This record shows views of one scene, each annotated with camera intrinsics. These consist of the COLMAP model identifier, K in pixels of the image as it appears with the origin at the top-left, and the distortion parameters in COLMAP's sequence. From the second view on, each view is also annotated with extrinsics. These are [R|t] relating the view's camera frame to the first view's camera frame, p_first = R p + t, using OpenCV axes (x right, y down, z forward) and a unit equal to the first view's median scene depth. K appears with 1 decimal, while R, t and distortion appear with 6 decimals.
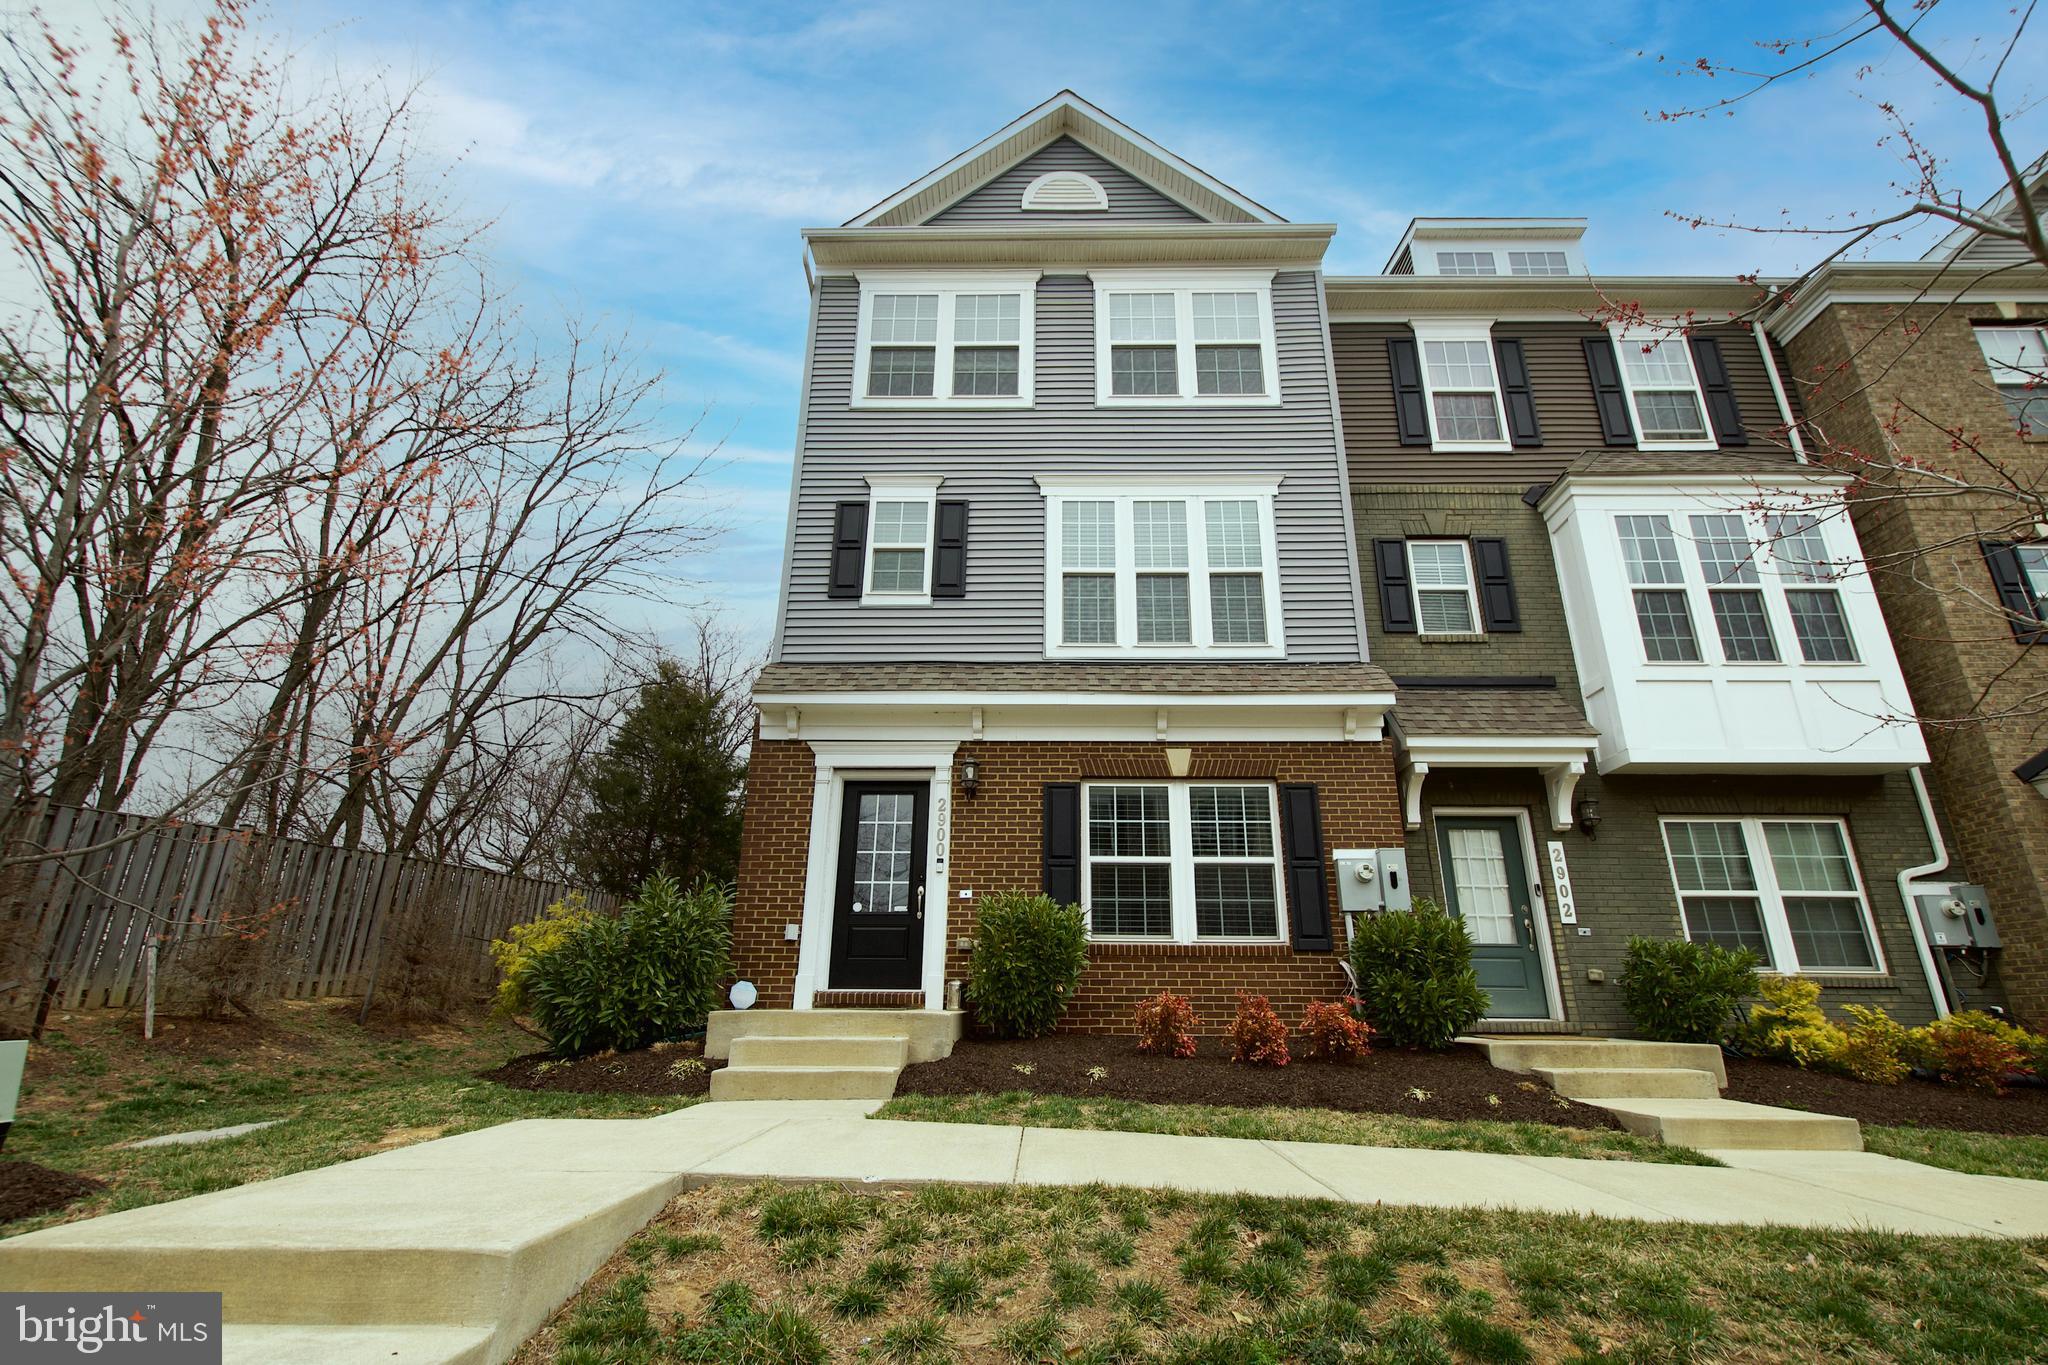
lens RADIAL K [[929.7, 0, 1027.1], [0, 929.7, 680.5], [0, 0, 1]] dist [-0.001877, -0.000635]
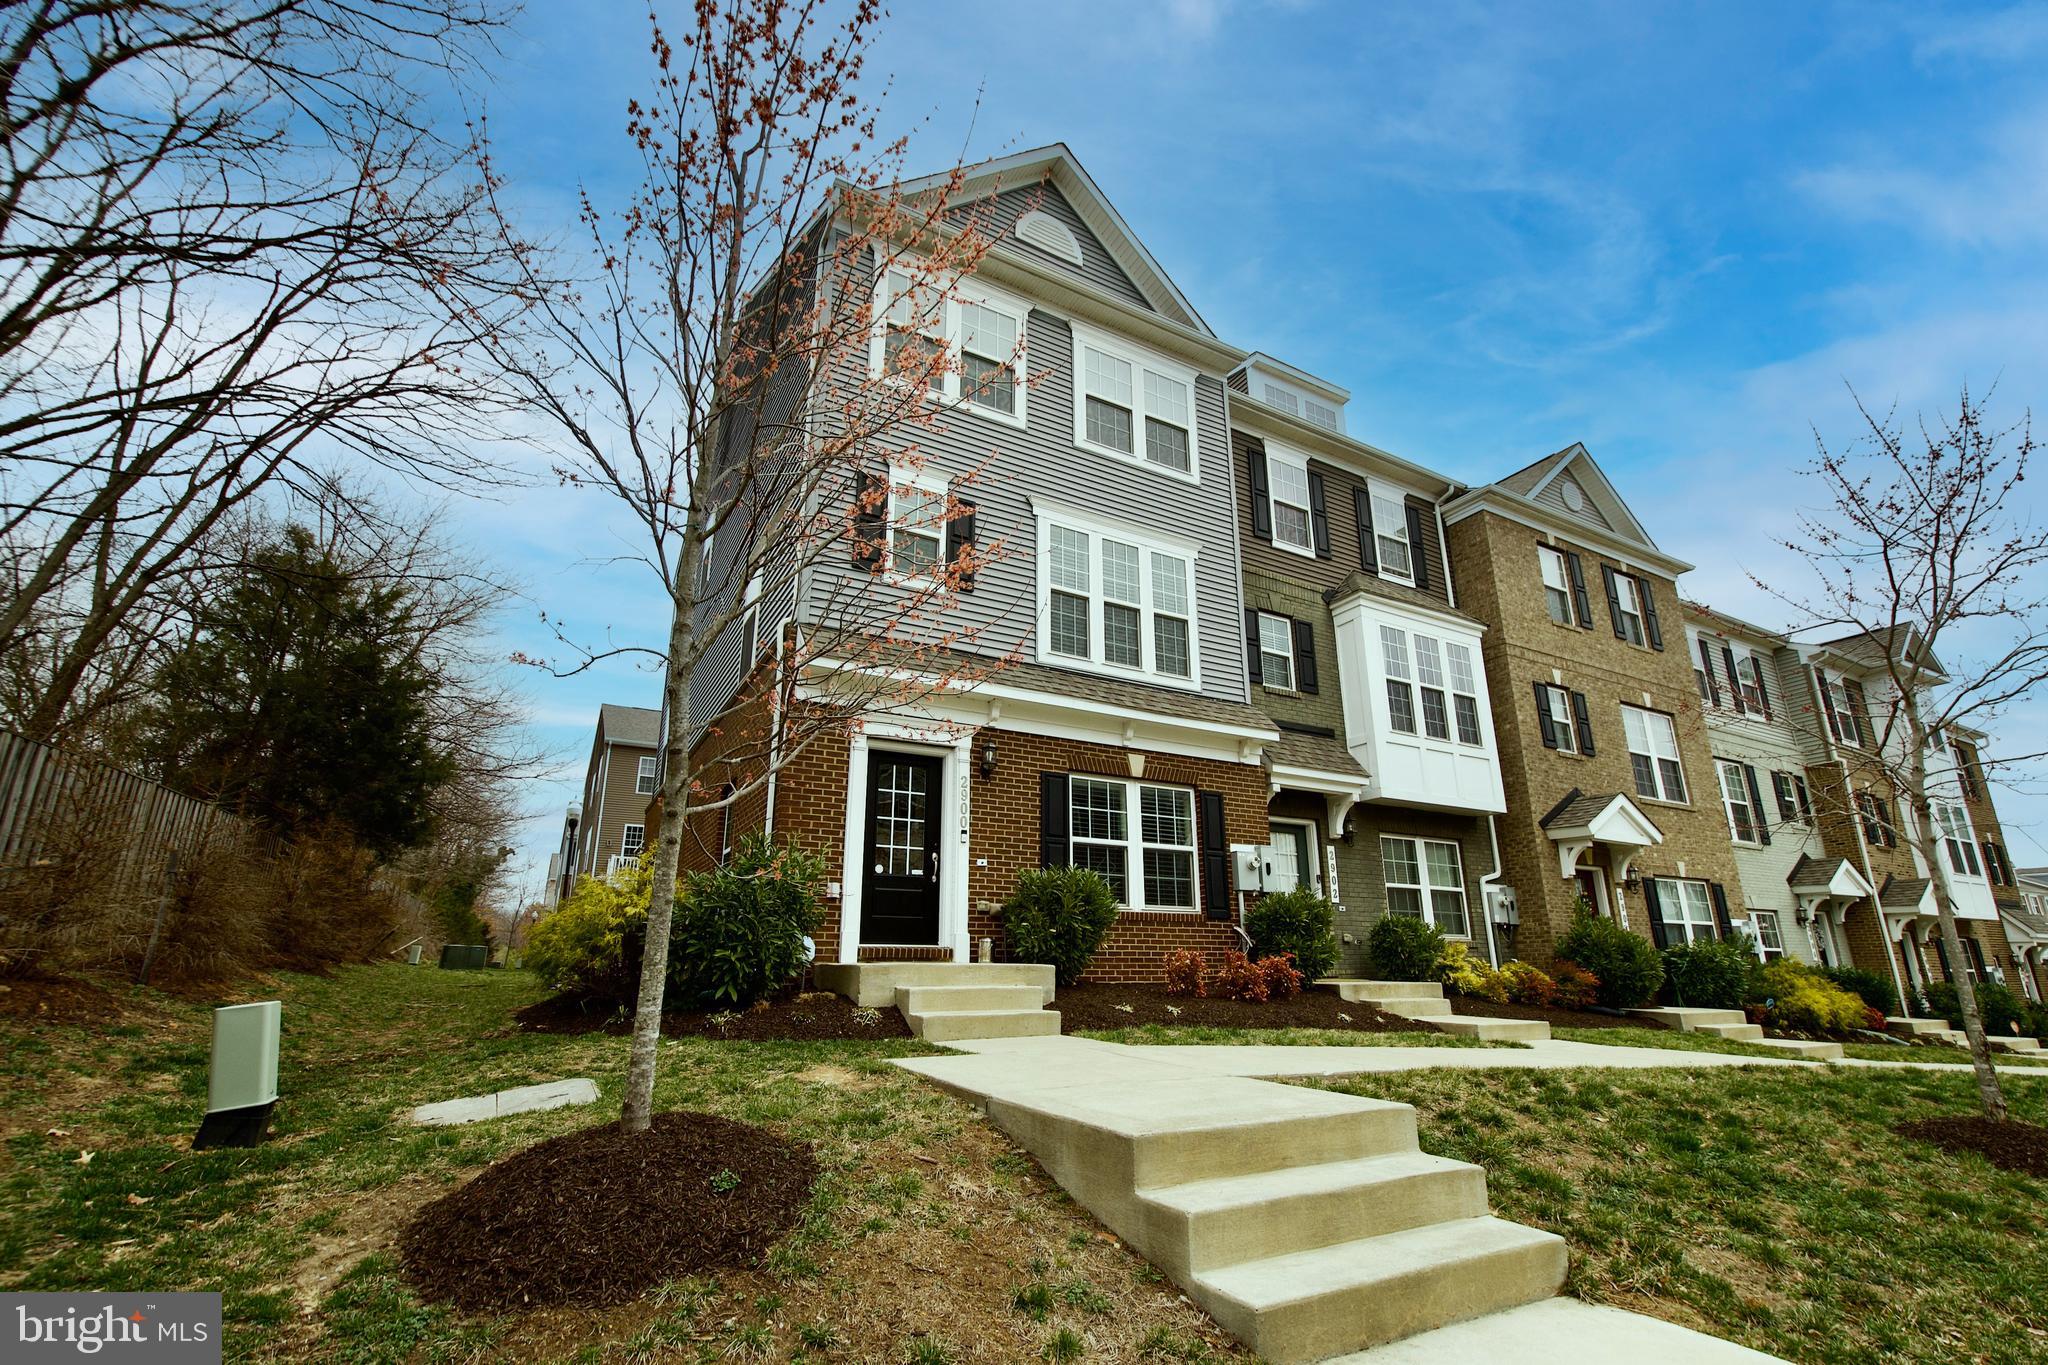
lens RADIAL K [[929.7, 0, 1028.0], [0, 929.7, 687.5], [0, 0, 1]] dist [-0.001877, -0.000635]
pose [[0.855460, 0.143452, 0.497604, -0.573175], [-0.169945, 0.985420, 0.008081, 0.000064], [-0.489190, -0.091478, 0.867367, 0.006130]]
